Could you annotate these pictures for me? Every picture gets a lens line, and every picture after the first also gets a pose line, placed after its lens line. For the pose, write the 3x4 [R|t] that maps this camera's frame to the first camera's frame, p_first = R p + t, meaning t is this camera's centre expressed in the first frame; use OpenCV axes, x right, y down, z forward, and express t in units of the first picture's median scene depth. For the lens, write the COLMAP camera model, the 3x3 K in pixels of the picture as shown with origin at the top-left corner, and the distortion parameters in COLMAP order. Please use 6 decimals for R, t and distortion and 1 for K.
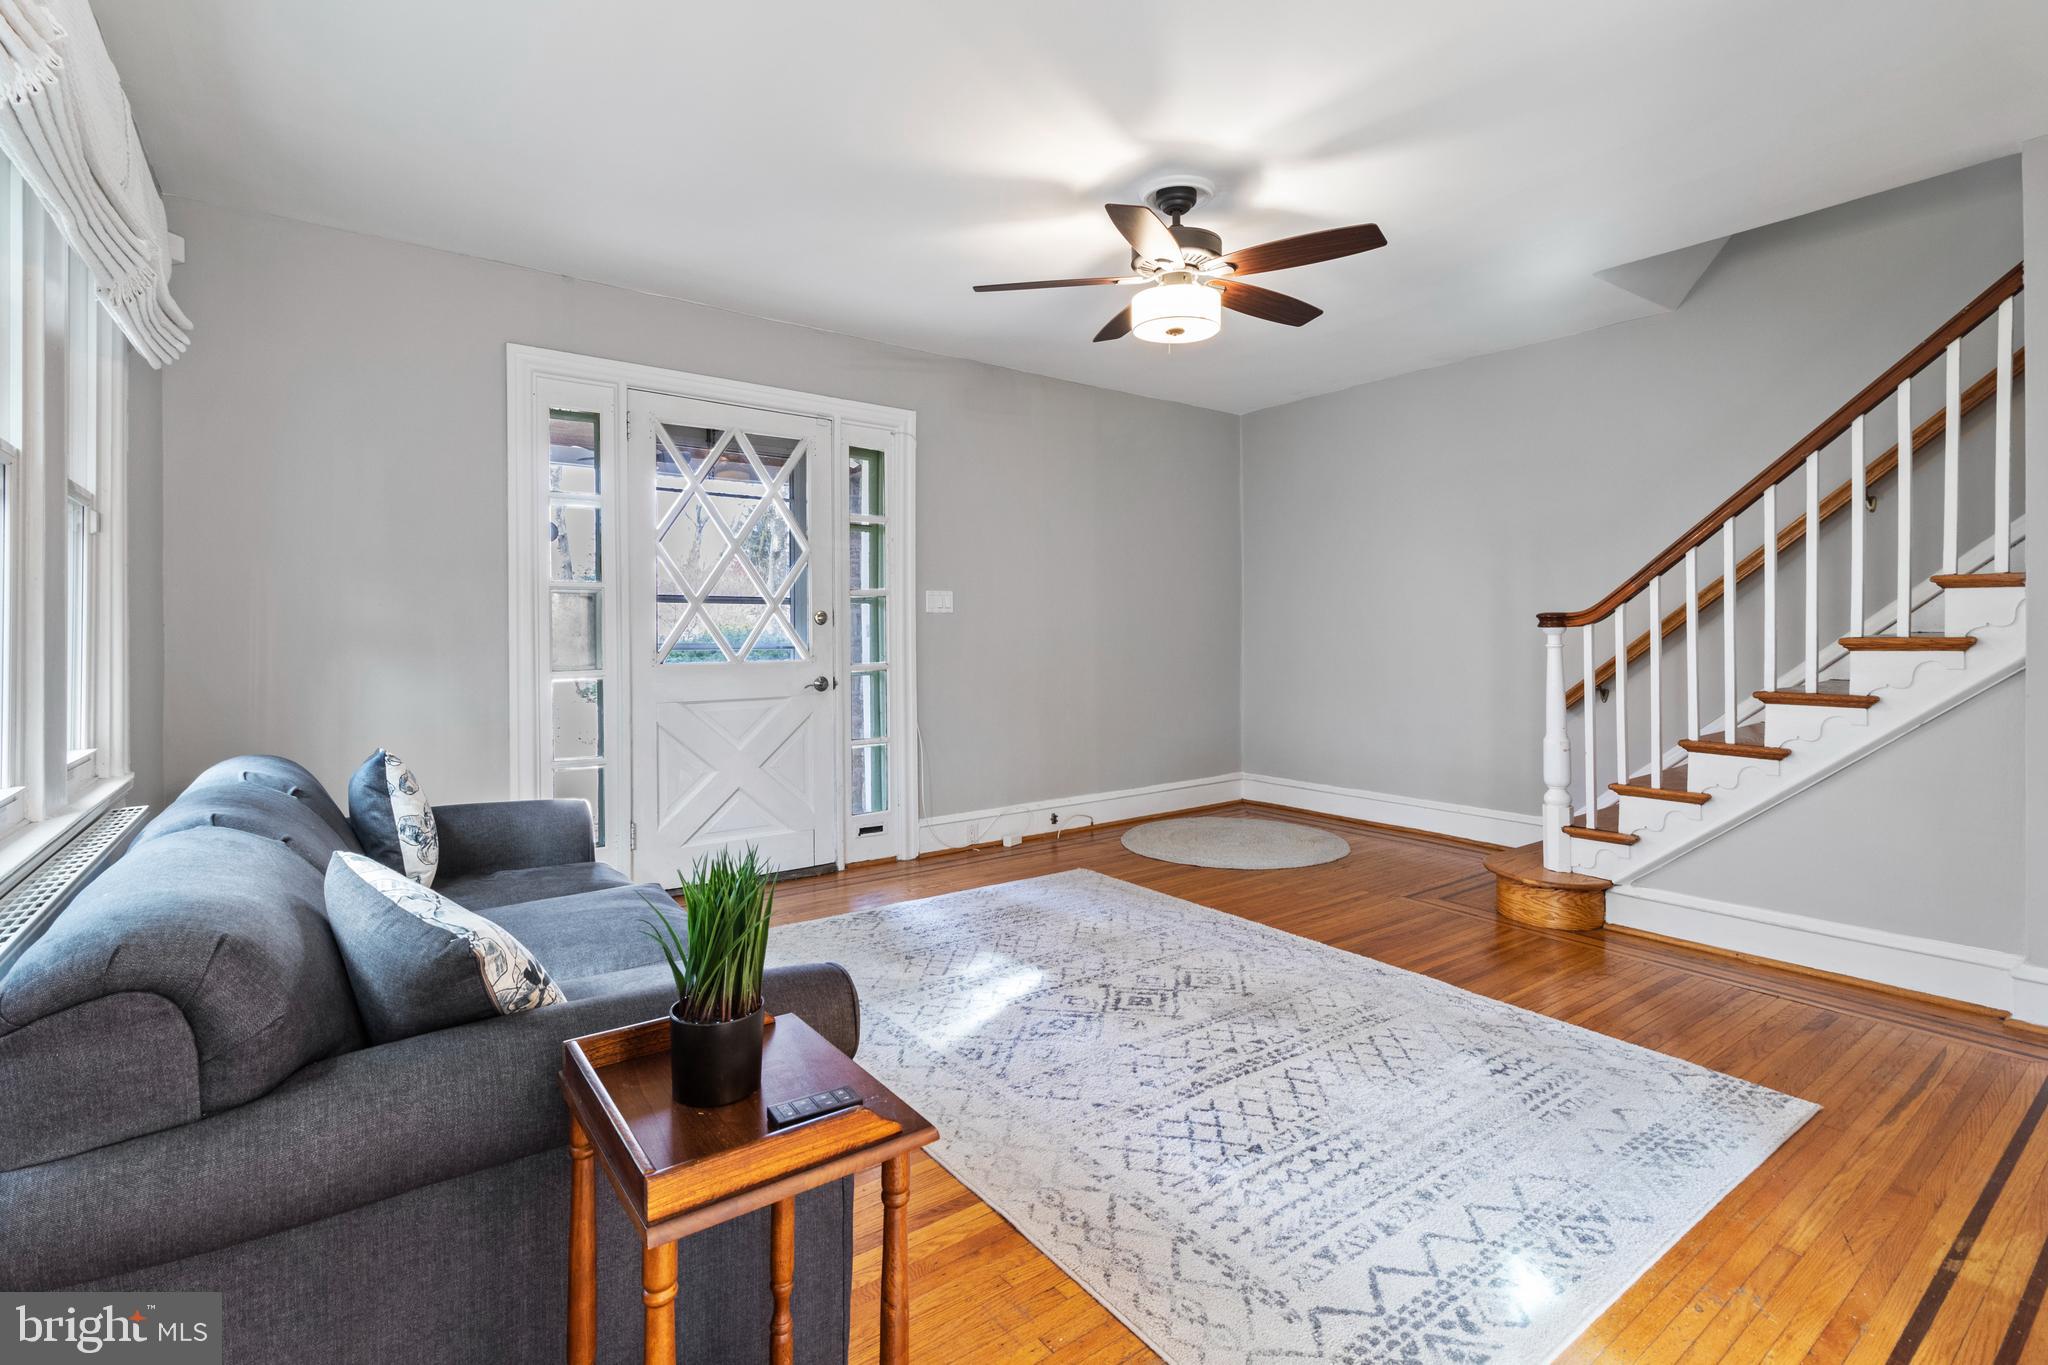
lens RADIAL K [[954.5, 0, 1032.7], [0, 954.5, 639.5], [0, 0, 1]] dist [-0.000521, -0.000458]
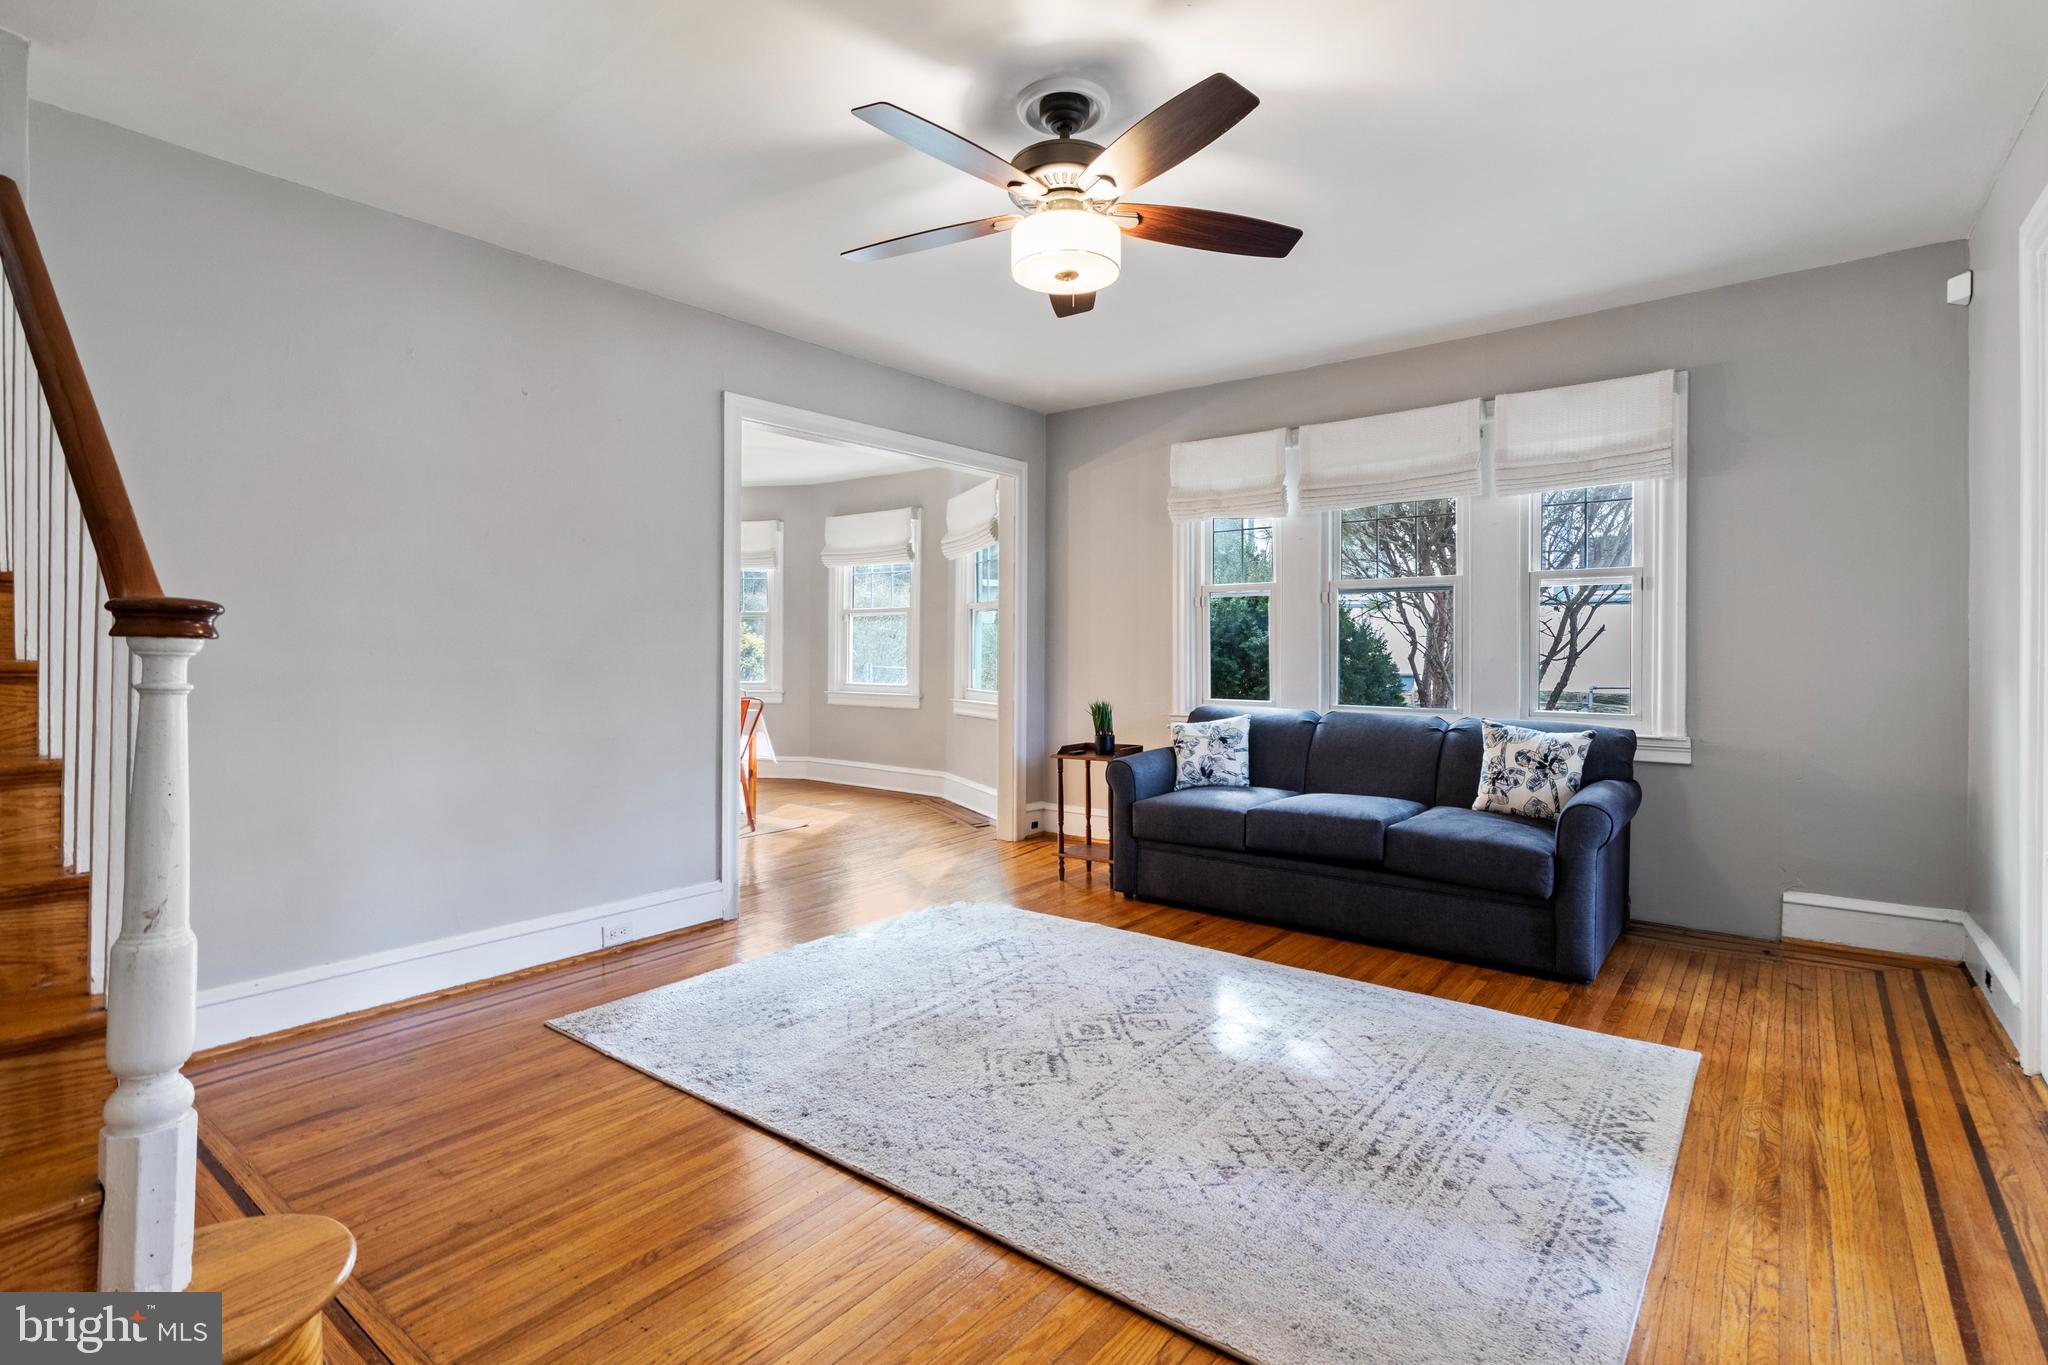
lens RADIAL K [[954.5, 0, 1032.7], [0, 954.5, 639.5], [0, 0, 1]] dist [-0.000521, -0.000458]
pose [[-0.965821, -0.001552, -0.259205, 0.399967], [0.000337, 0.999974, -0.007245, -0.008499], [0.259209, -0.007085, -0.965795, 1.823841]]
